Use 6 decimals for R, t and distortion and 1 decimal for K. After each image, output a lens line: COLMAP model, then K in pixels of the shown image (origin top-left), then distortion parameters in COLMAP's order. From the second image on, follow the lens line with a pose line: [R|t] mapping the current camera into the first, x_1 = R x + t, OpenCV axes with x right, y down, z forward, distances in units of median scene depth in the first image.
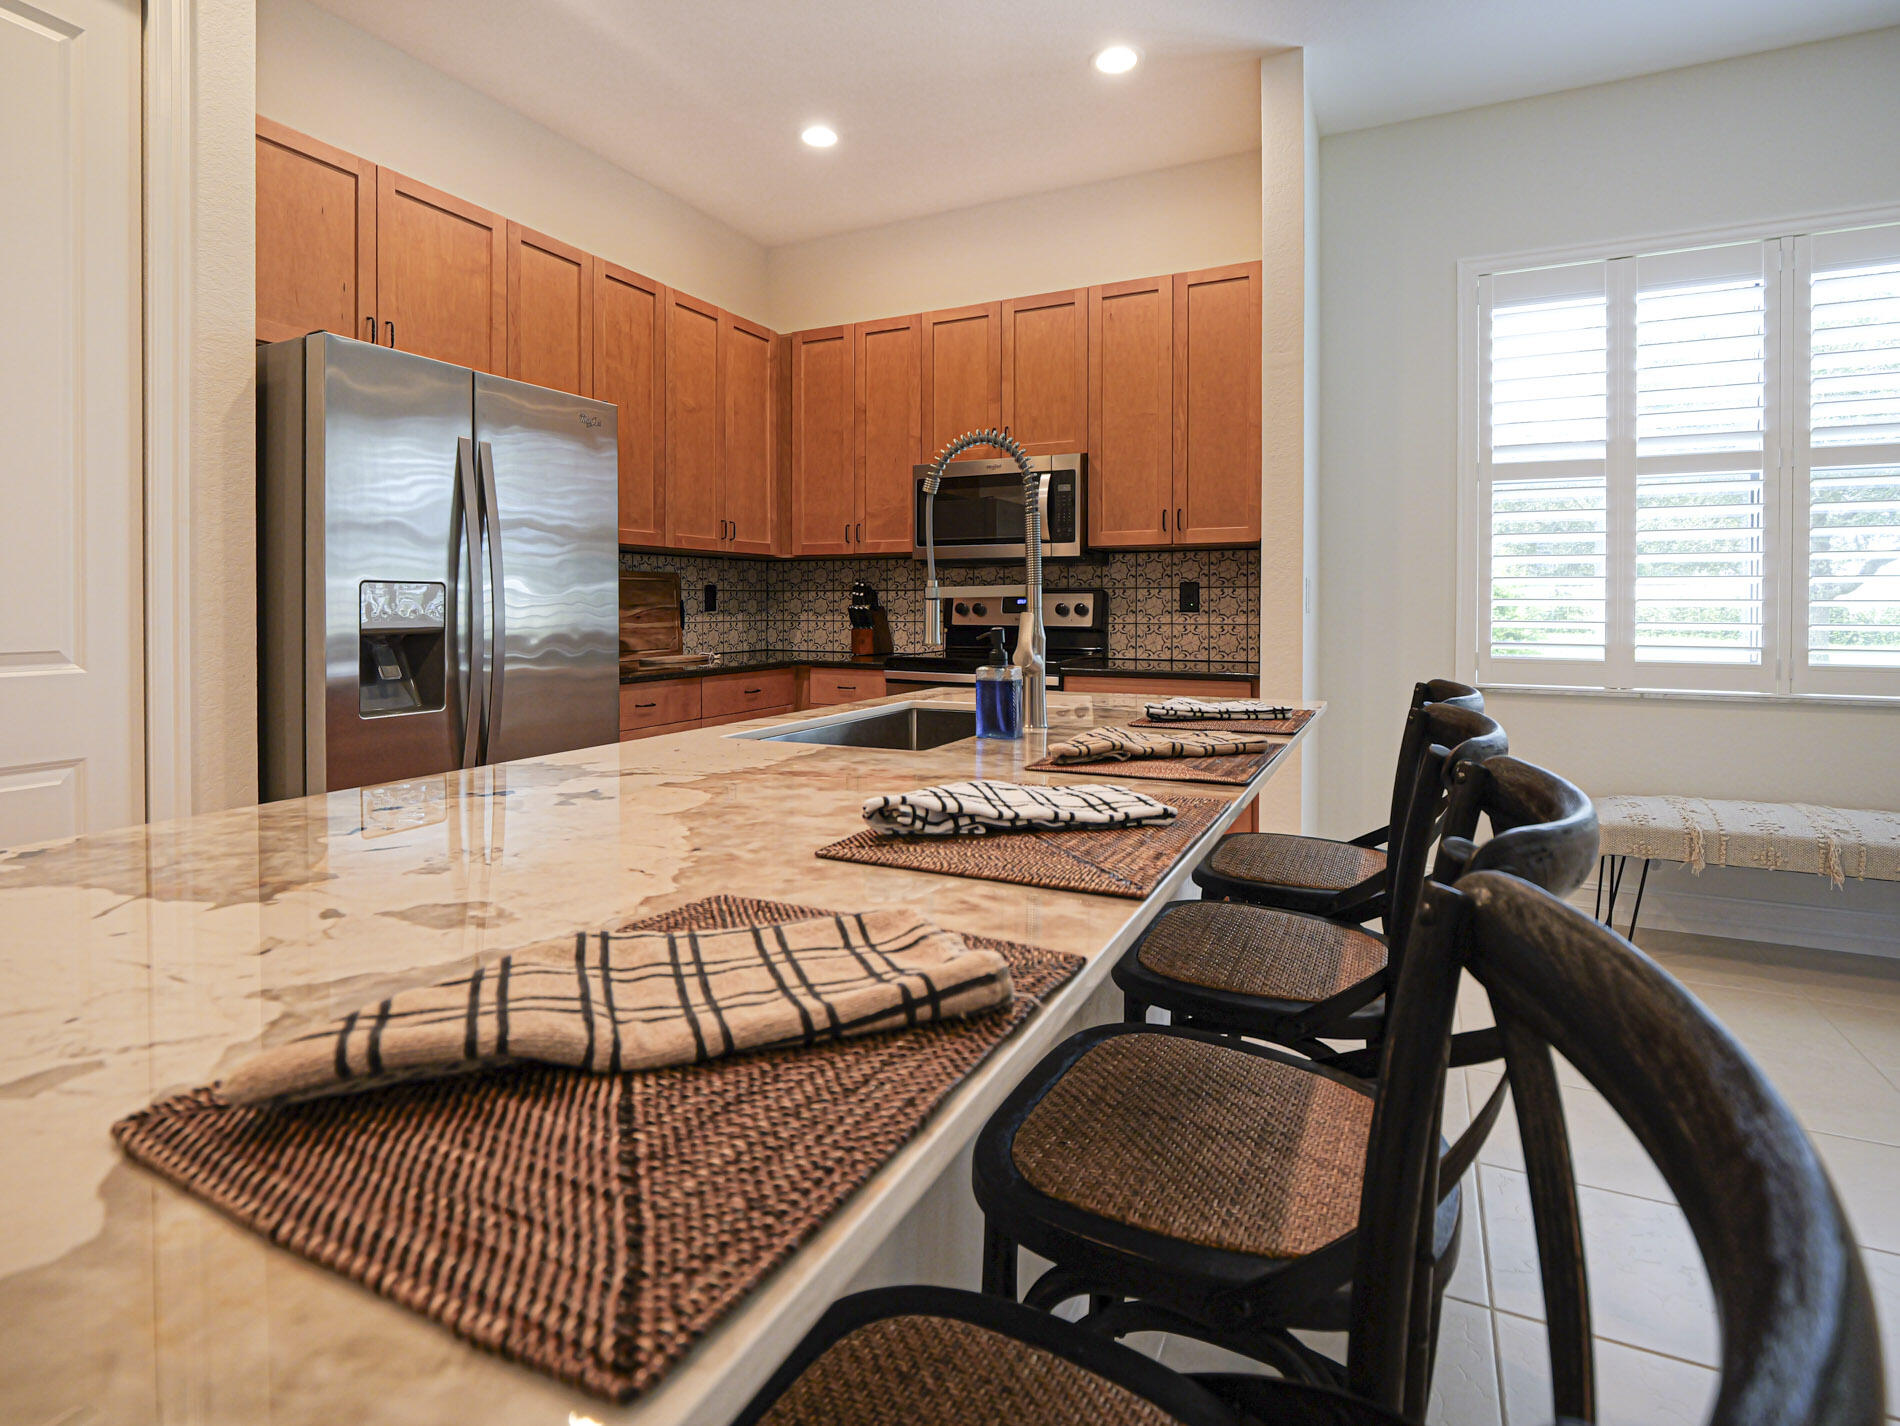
lens RADIAL K [[978.7, 0, 929.6], [0, 978.7, 606.7], [0, 0, 1]] dist [0.003341, 0.000632]
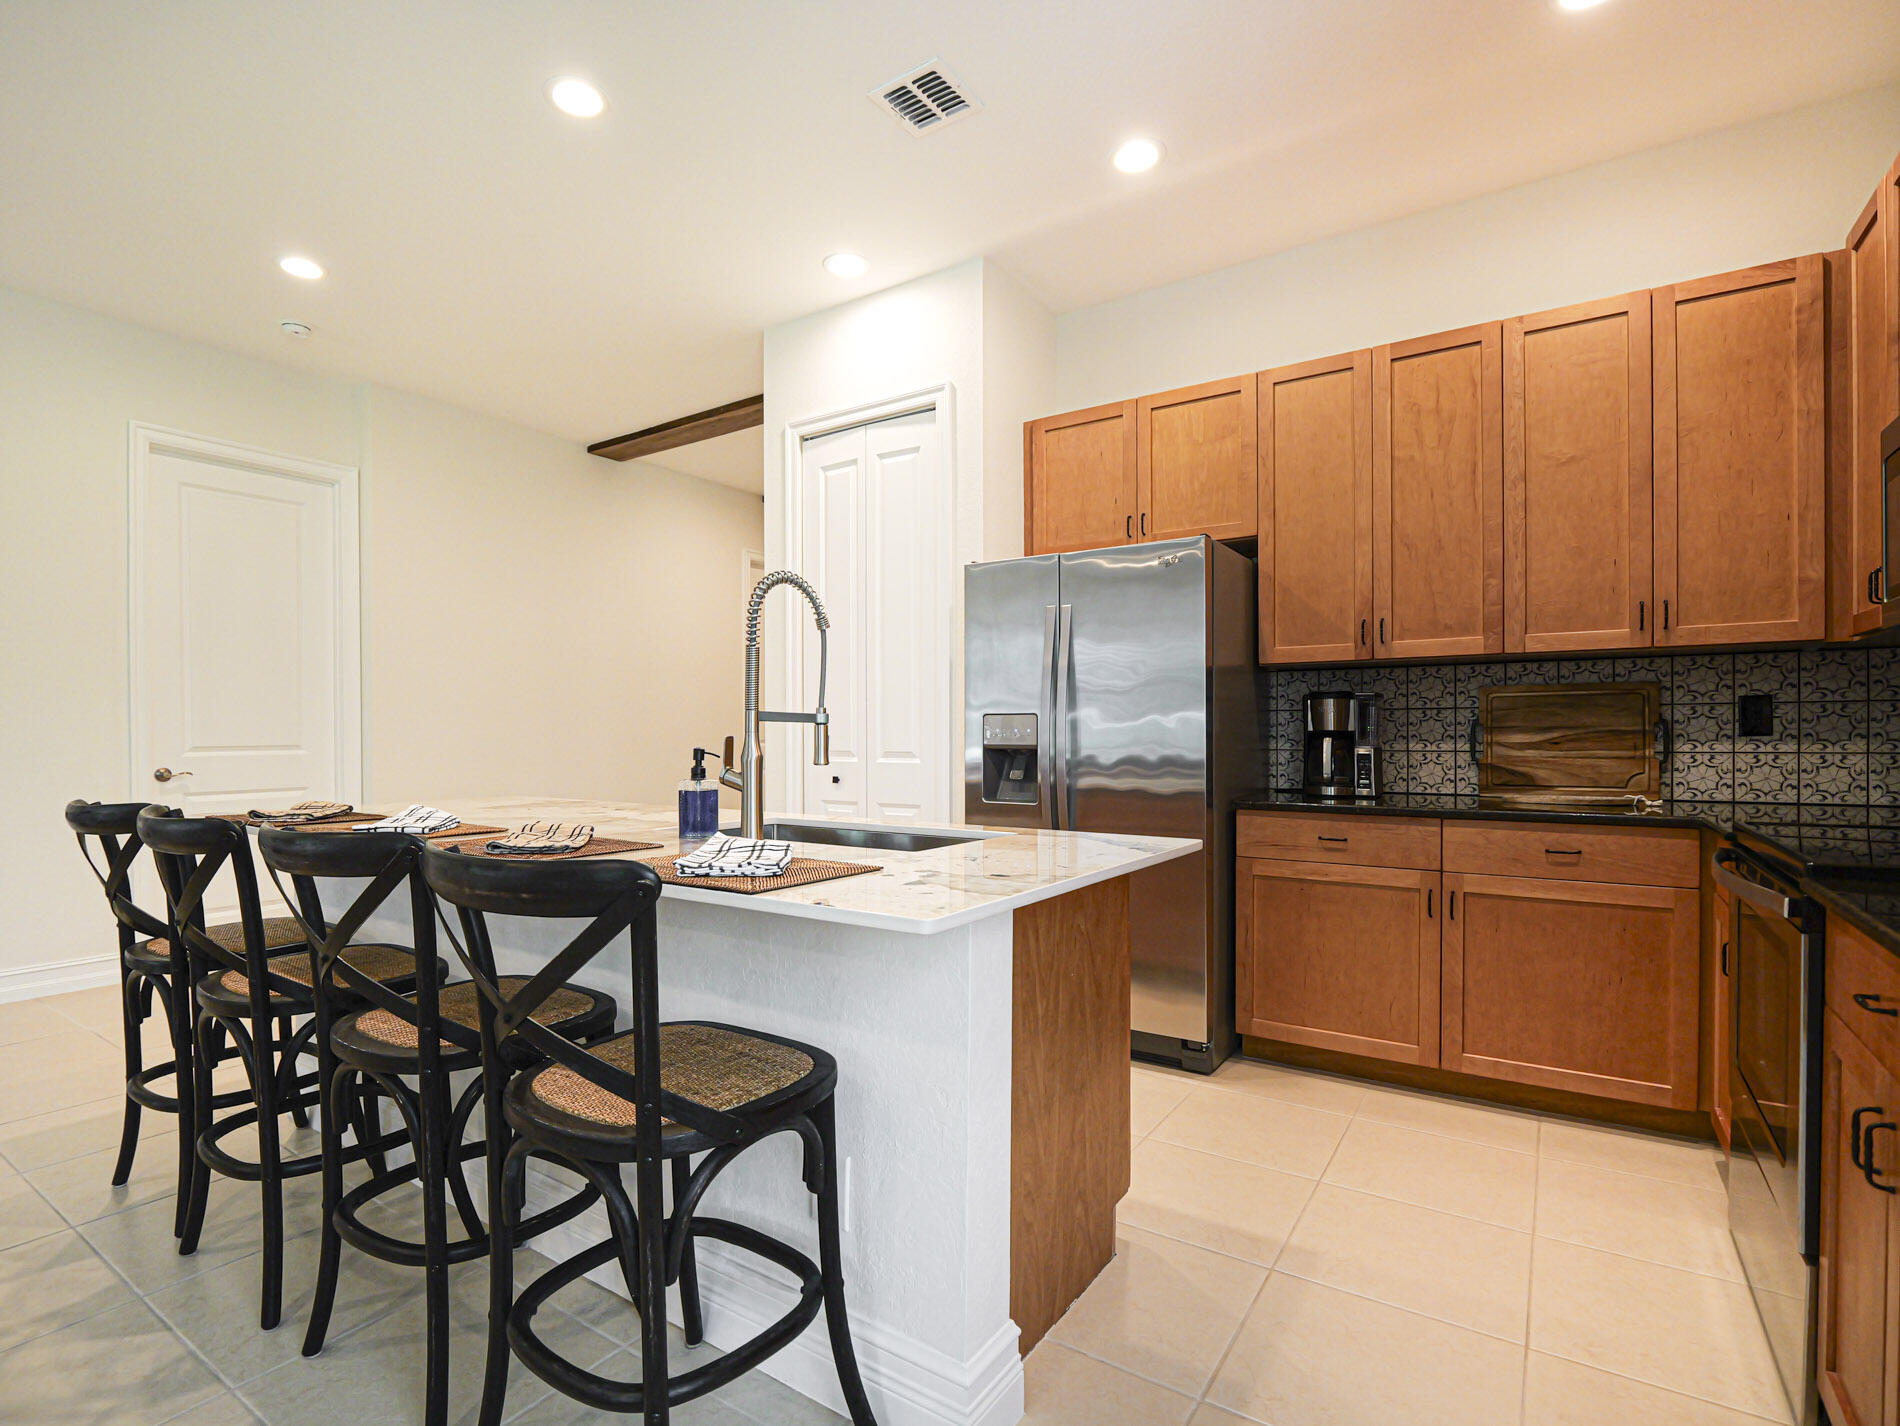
lens RADIAL K [[928.2, 0, 941.4], [0, 928.2, 739.3], [0, 0, 1]] dist [-0.010913, 0.000324]
pose [[-0.128949, 0.011479, -0.991585, 0.511416], [0.002515, 0.999934, 0.011249, -0.001558], [0.991648, -0.001043, -0.128969, 0.634644]]
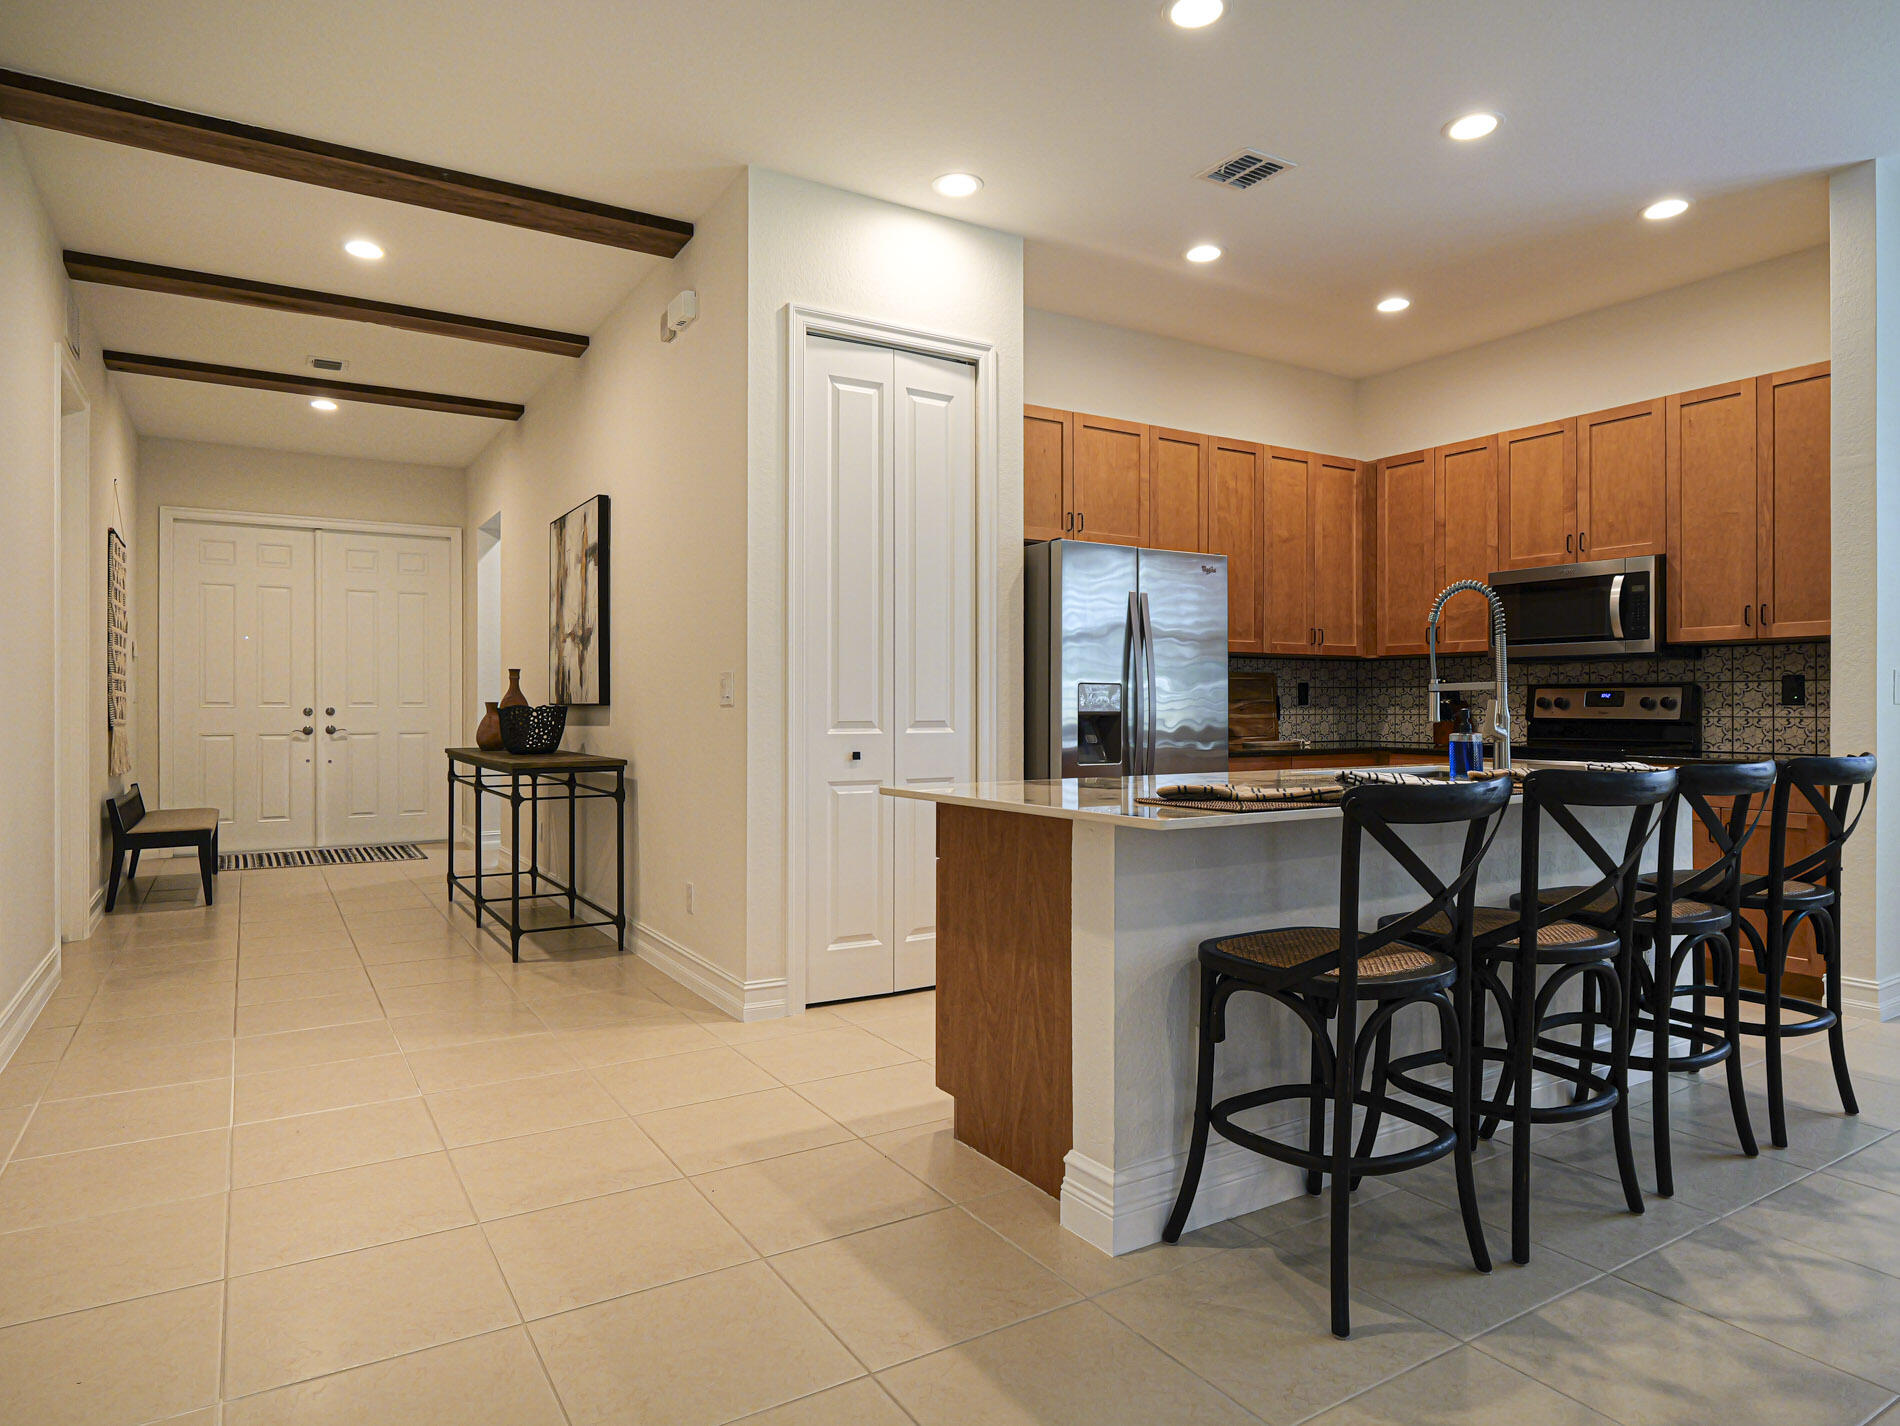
lens RADIAL K [[1118.0, 0, 936.4], [0, 1118.0, 701.4], [0, 0, 1]] dist [-0.003427, -0.002789]
pose [[0.847798, -0.001243, -0.530317, 0.130646], [-0.001707, 0.999986, -0.005073, 0.008949], [0.530316, 0.005206, 0.847784, -0.424899]]
